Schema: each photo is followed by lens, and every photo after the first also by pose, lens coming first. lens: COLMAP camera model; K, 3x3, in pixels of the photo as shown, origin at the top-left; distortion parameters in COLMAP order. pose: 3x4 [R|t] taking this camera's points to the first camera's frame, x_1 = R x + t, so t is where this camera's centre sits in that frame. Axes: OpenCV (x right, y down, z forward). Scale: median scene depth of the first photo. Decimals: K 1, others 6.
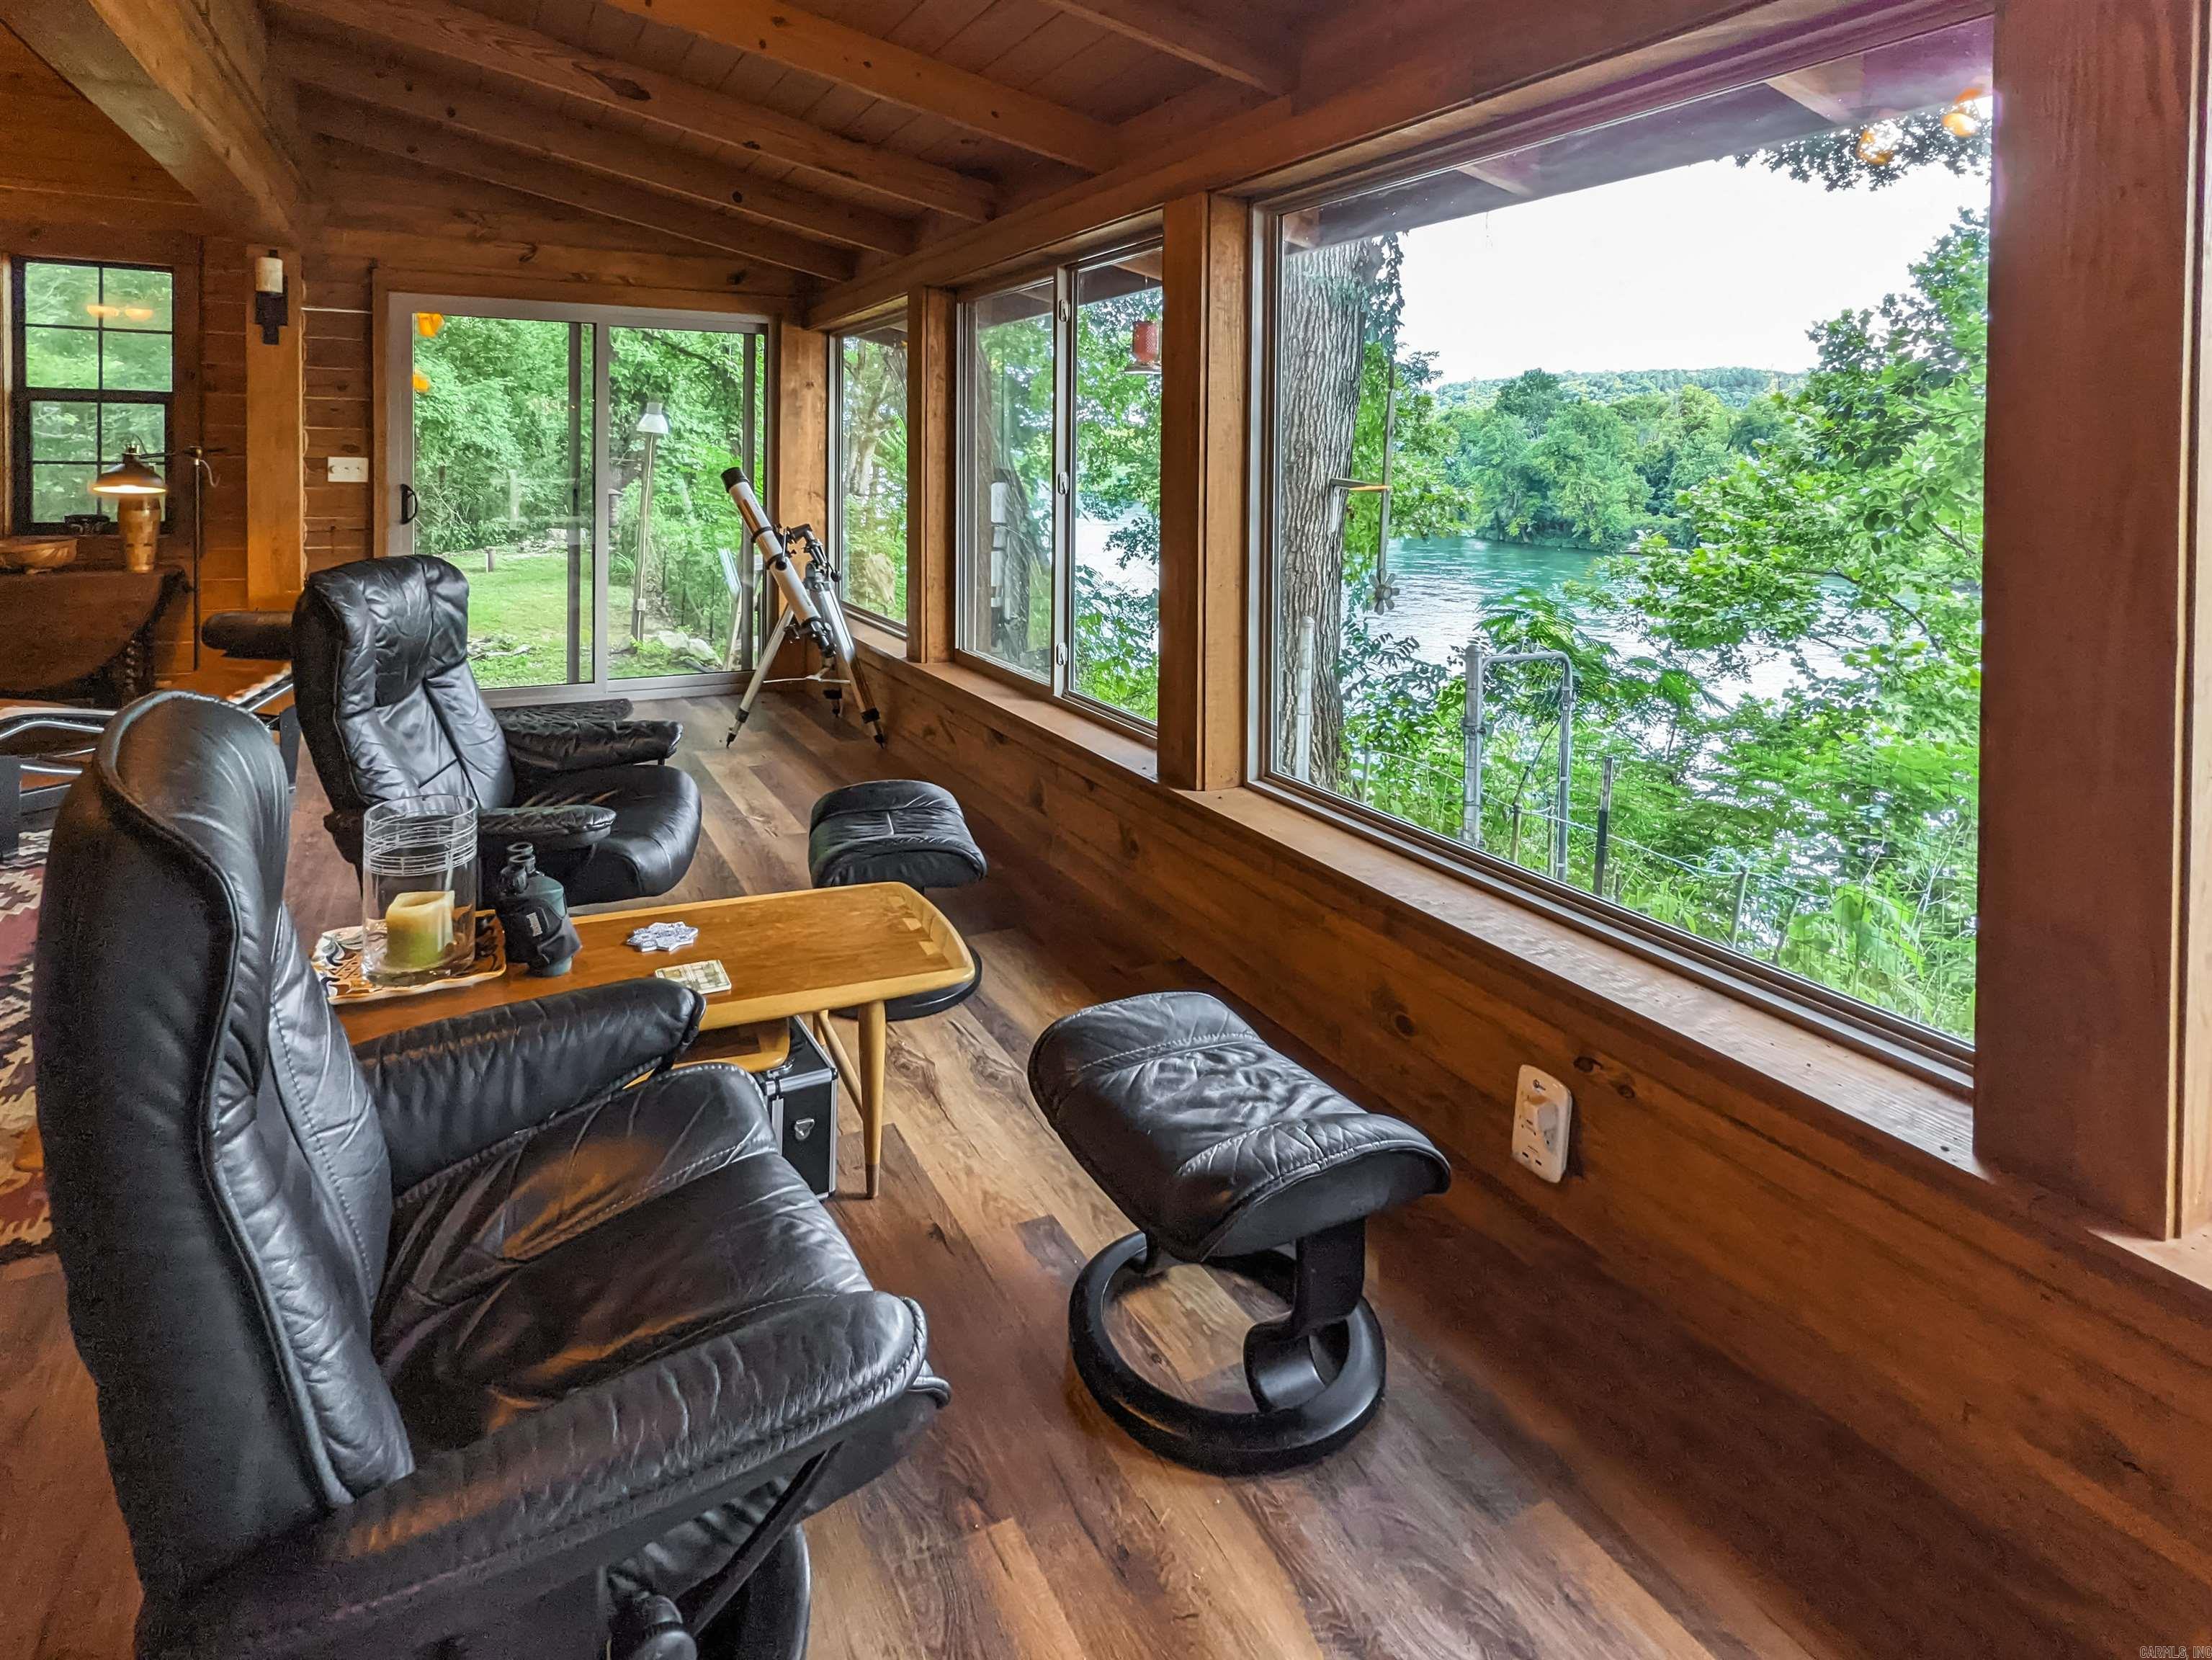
lens RADIAL K [[1180.9, 0, 1102.9], [0, 1180.9, 473.0], [0, 0, 1]] dist [0.001181, 0.000041]
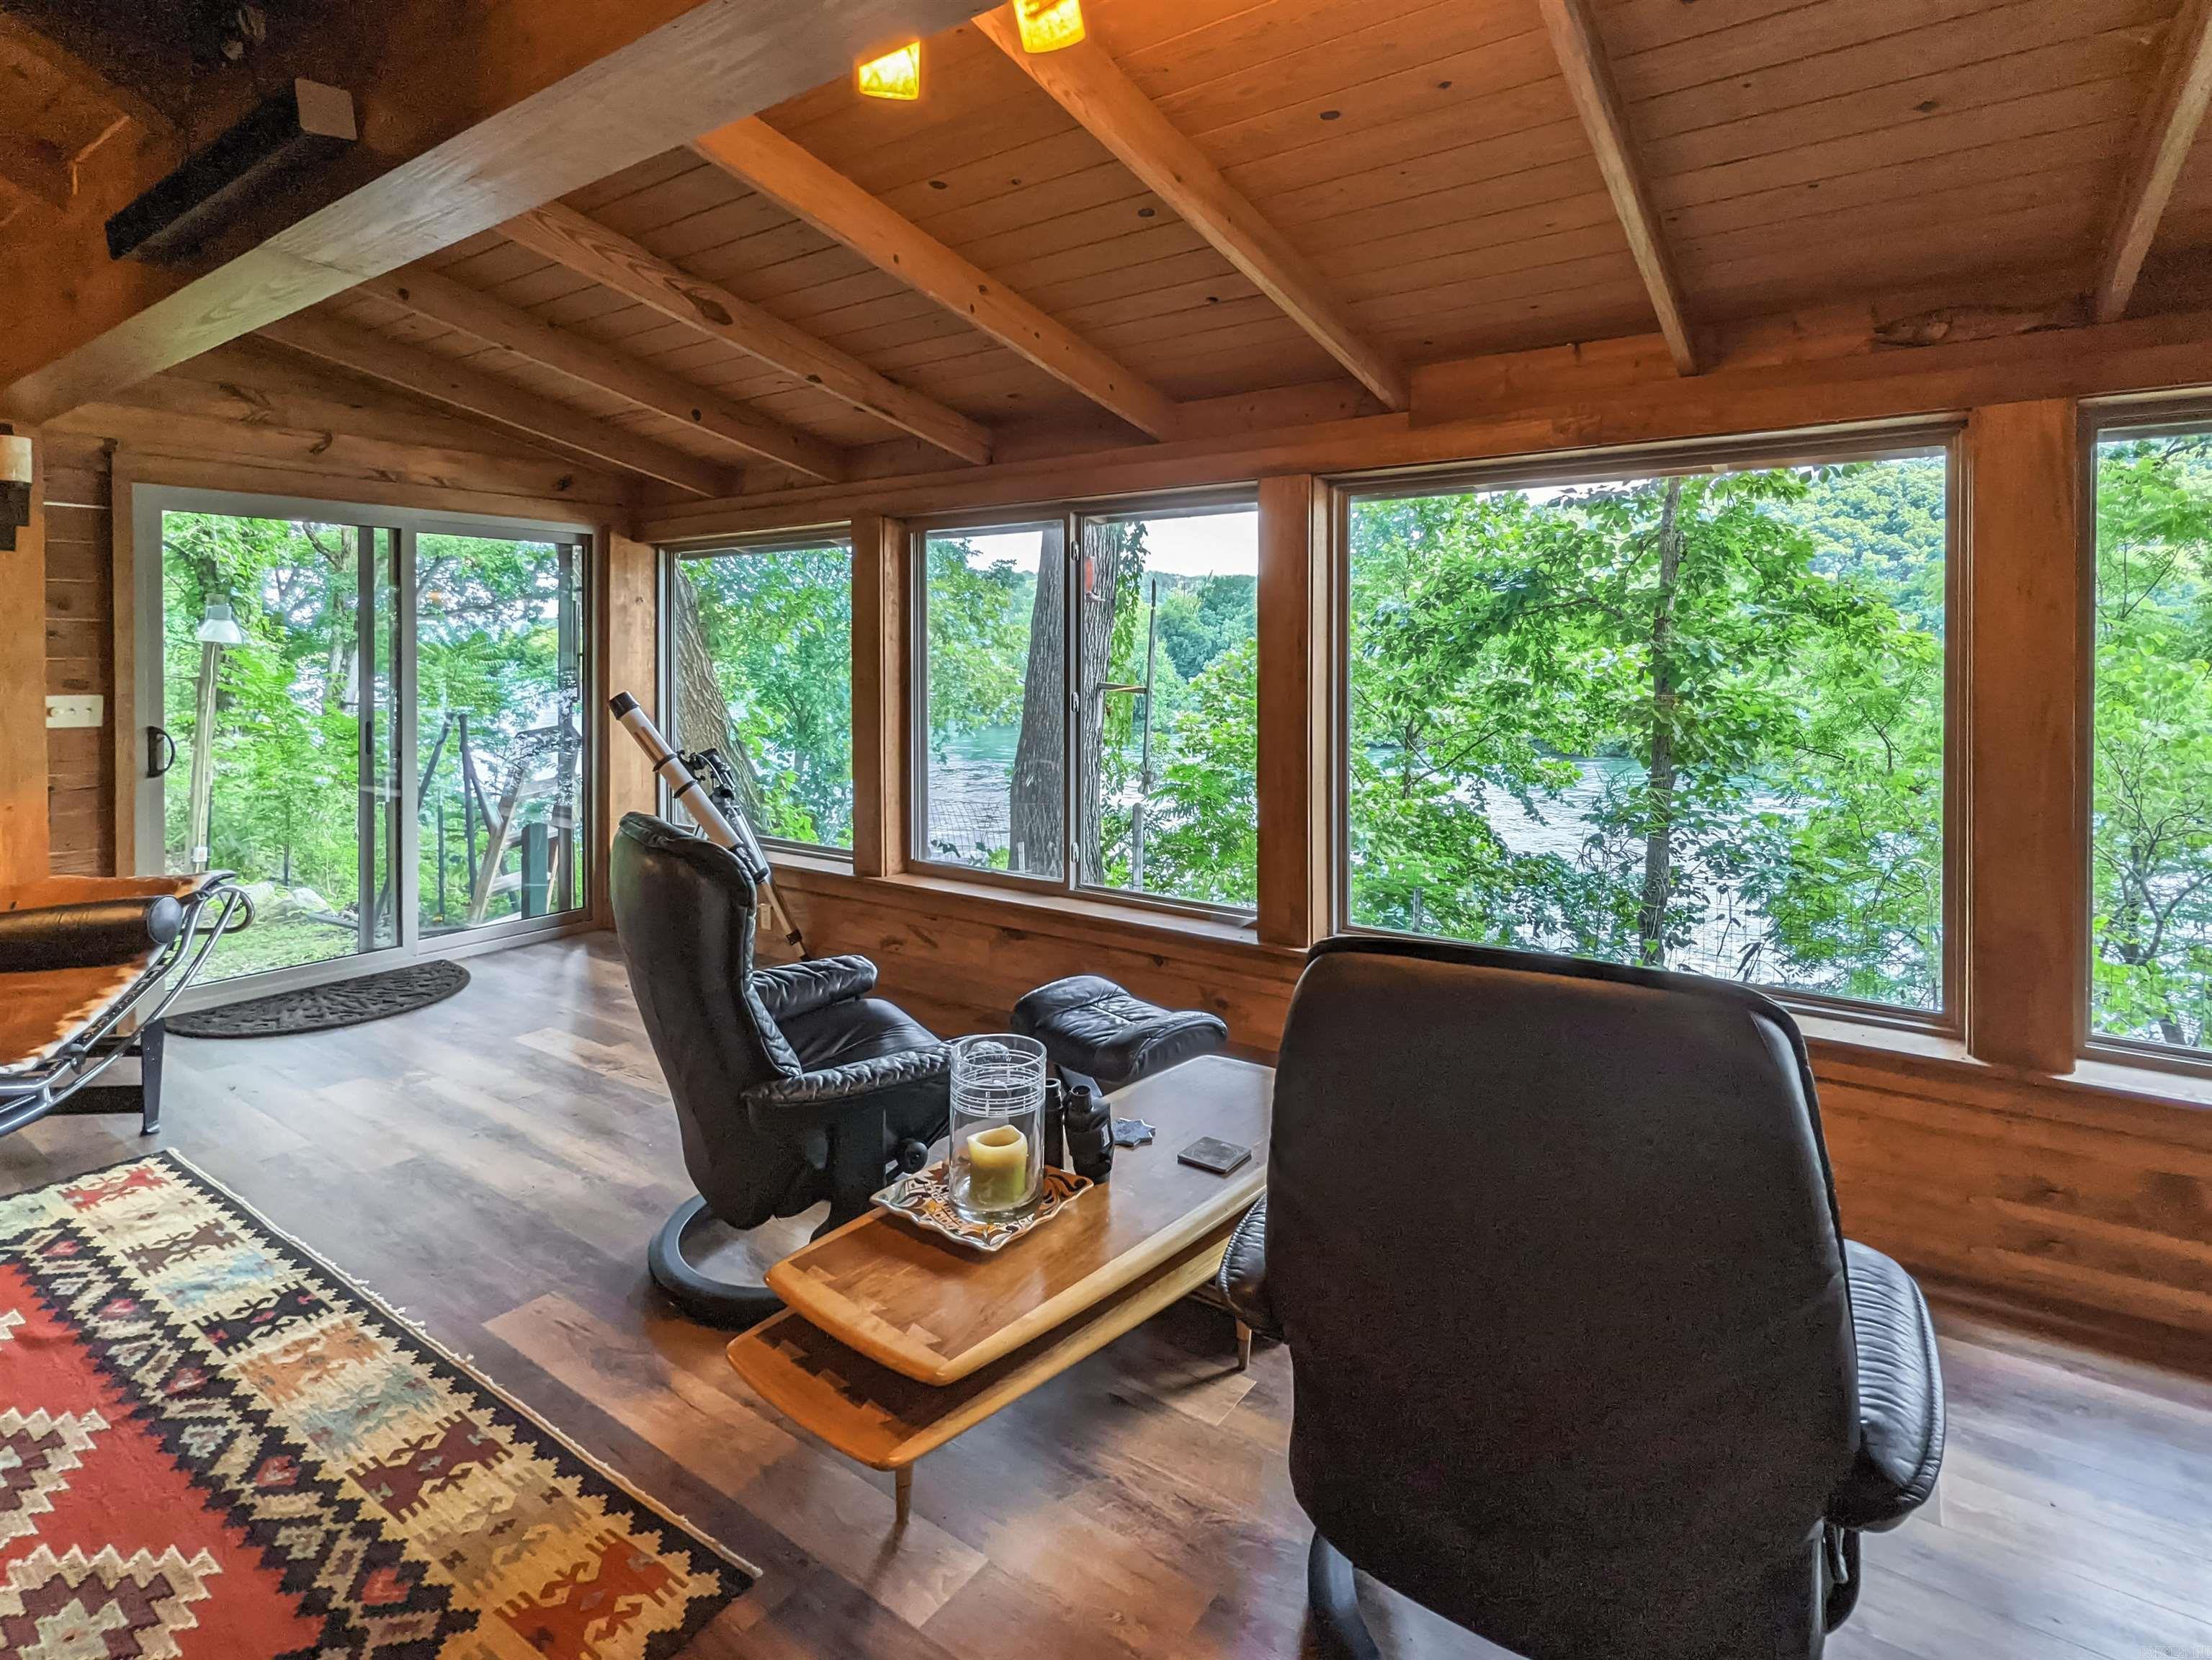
lens RADIAL K [[1109.3, 0, 1151.0], [0, 1109.3, 646.7], [0, 0, 1]] dist [0.002663, 0.000131]
pose [[0.870236, -0.011339, 0.492504, -0.383701], [0.017576, 0.999813, -0.008036, -0.026650], [-0.492321, 0.015649, 0.870273, 0.027482]]
